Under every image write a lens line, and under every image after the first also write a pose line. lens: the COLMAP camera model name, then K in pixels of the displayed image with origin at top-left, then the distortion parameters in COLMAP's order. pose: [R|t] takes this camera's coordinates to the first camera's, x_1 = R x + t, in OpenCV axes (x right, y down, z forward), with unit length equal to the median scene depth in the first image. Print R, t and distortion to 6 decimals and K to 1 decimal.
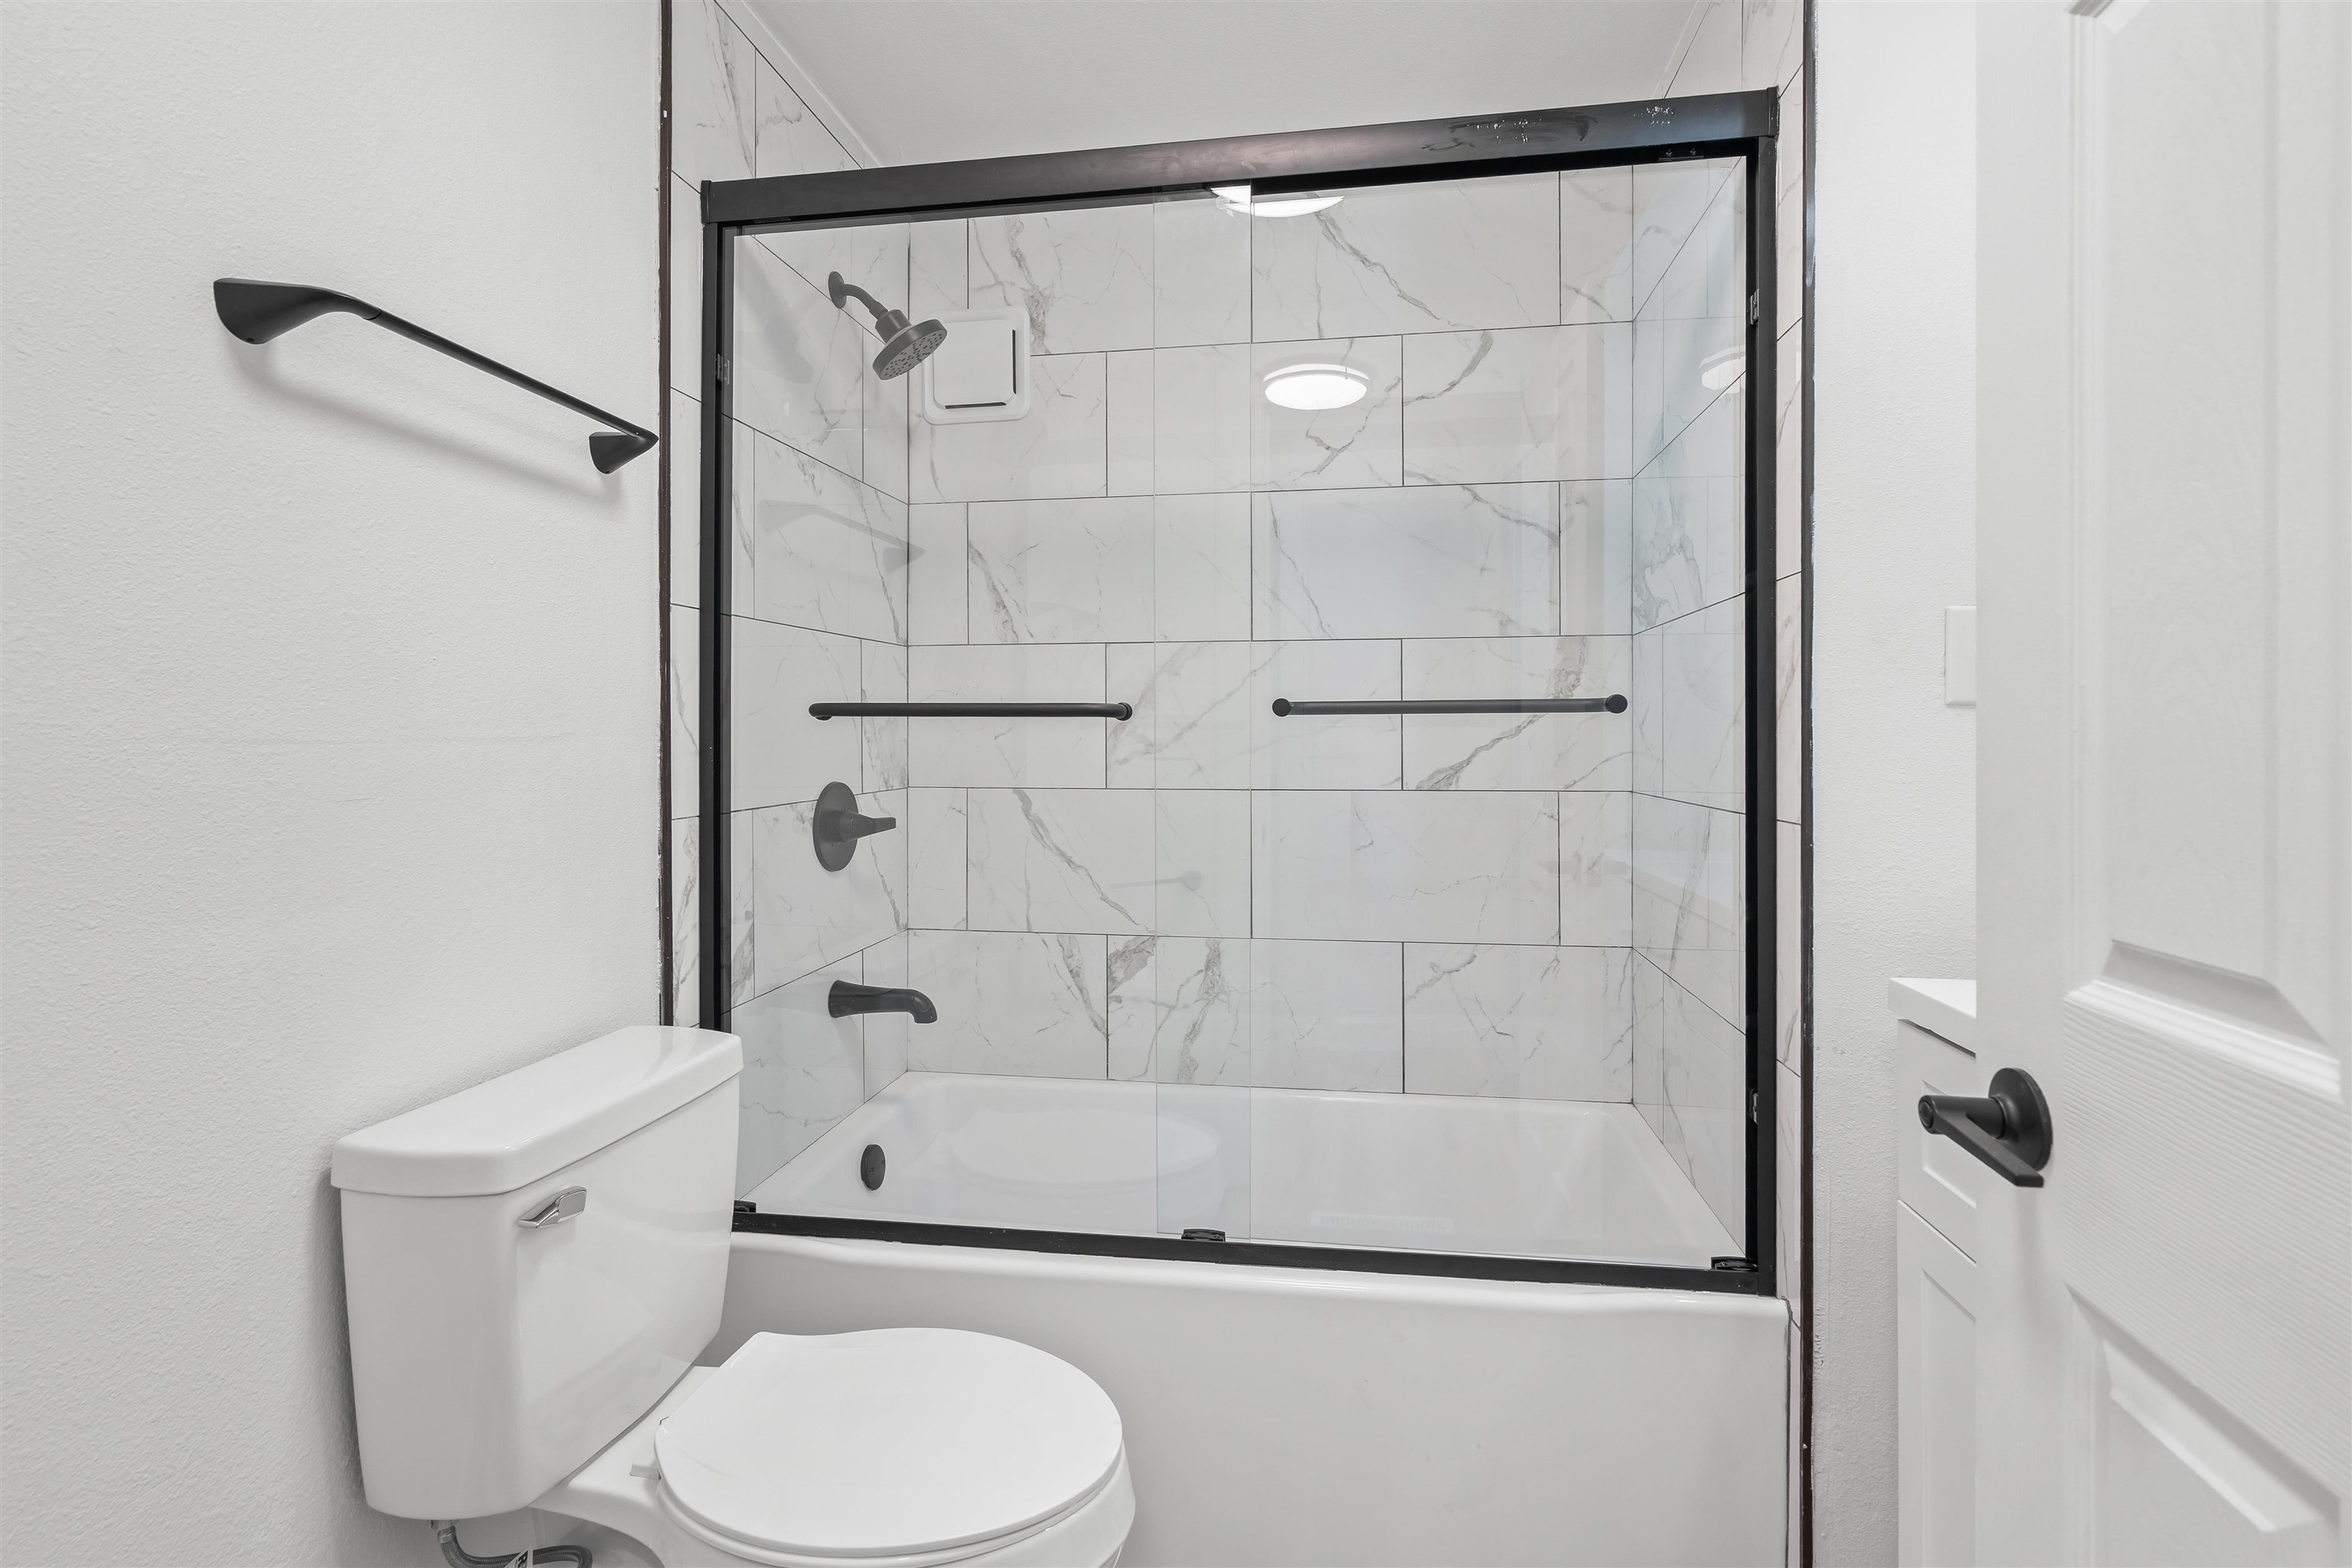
lens RADIAL K [[1088.0, 0, 1182.6], [0, 1088.0, 763.7], [0, 0, 1]] dist [-0.005443, 0.001638]
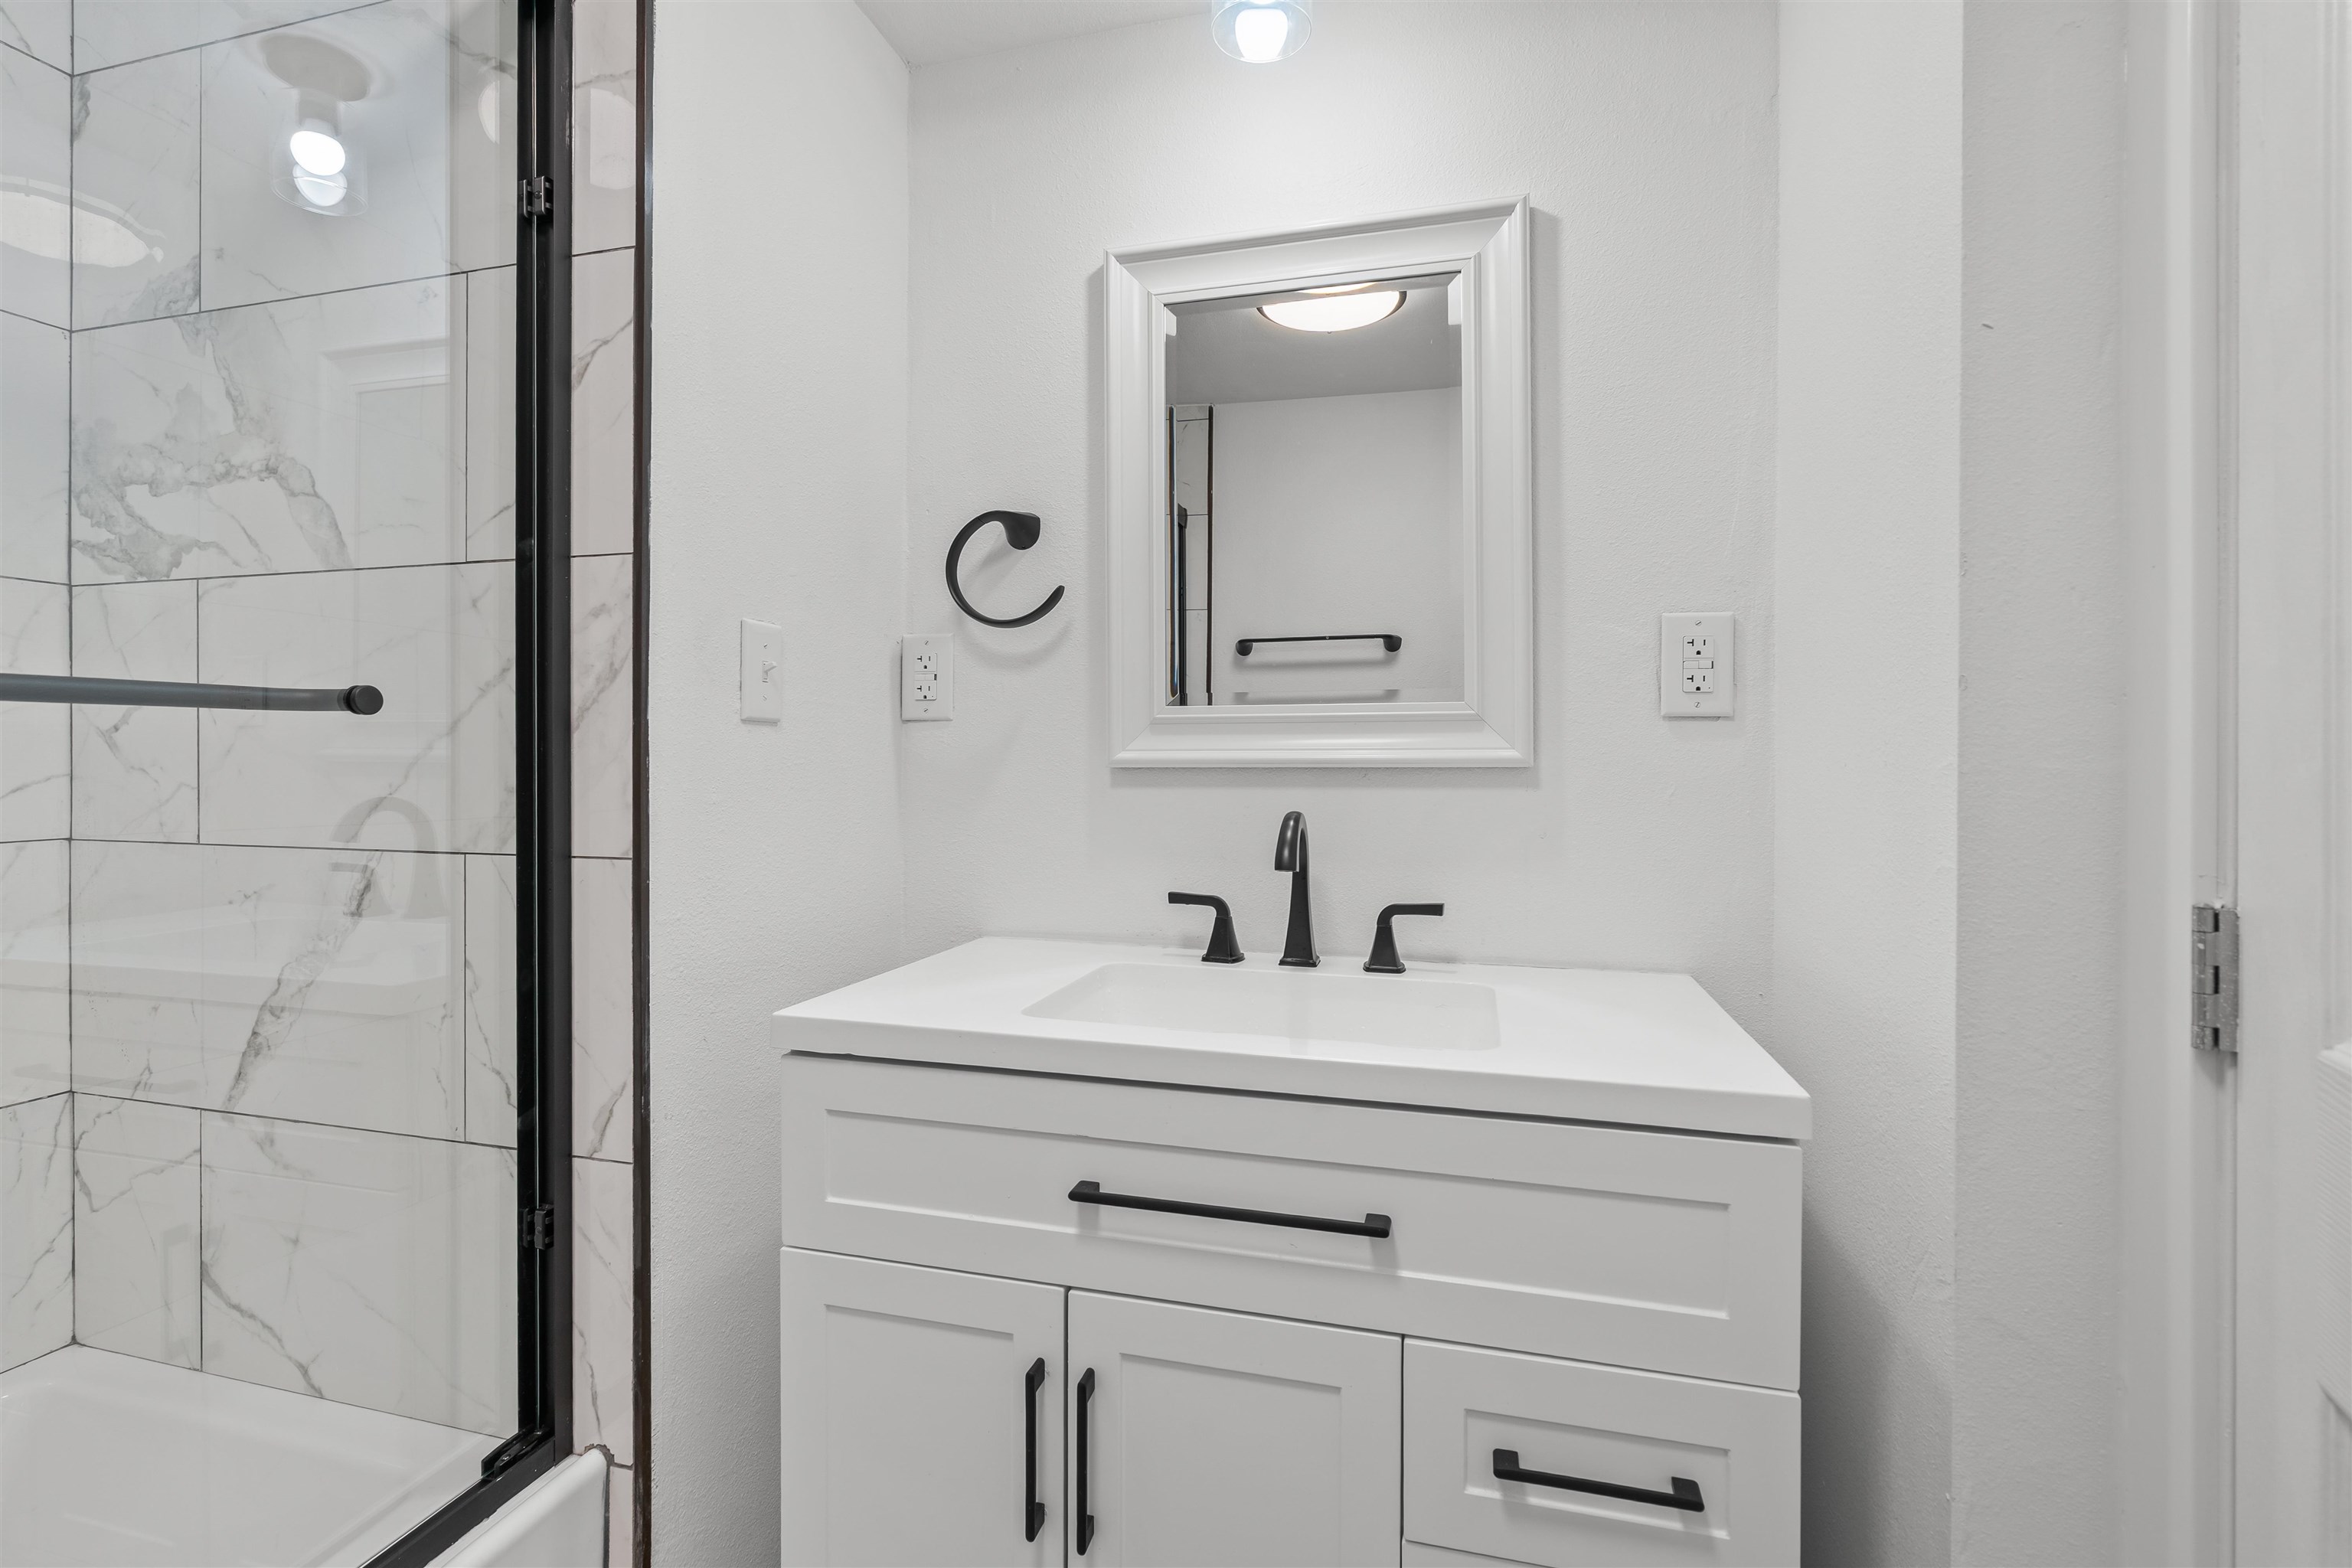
lens RADIAL K [[1088.0, 0, 1182.6], [0, 1088.0, 763.7], [0, 0, 1]] dist [-0.005443, 0.001638]
pose [[0.110203, -0.010237, 0.993856, -0.198339], [0.018792, 0.999790, 0.008215, -0.015012], [-0.993731, 0.017771, 0.110372, 0.470332]]
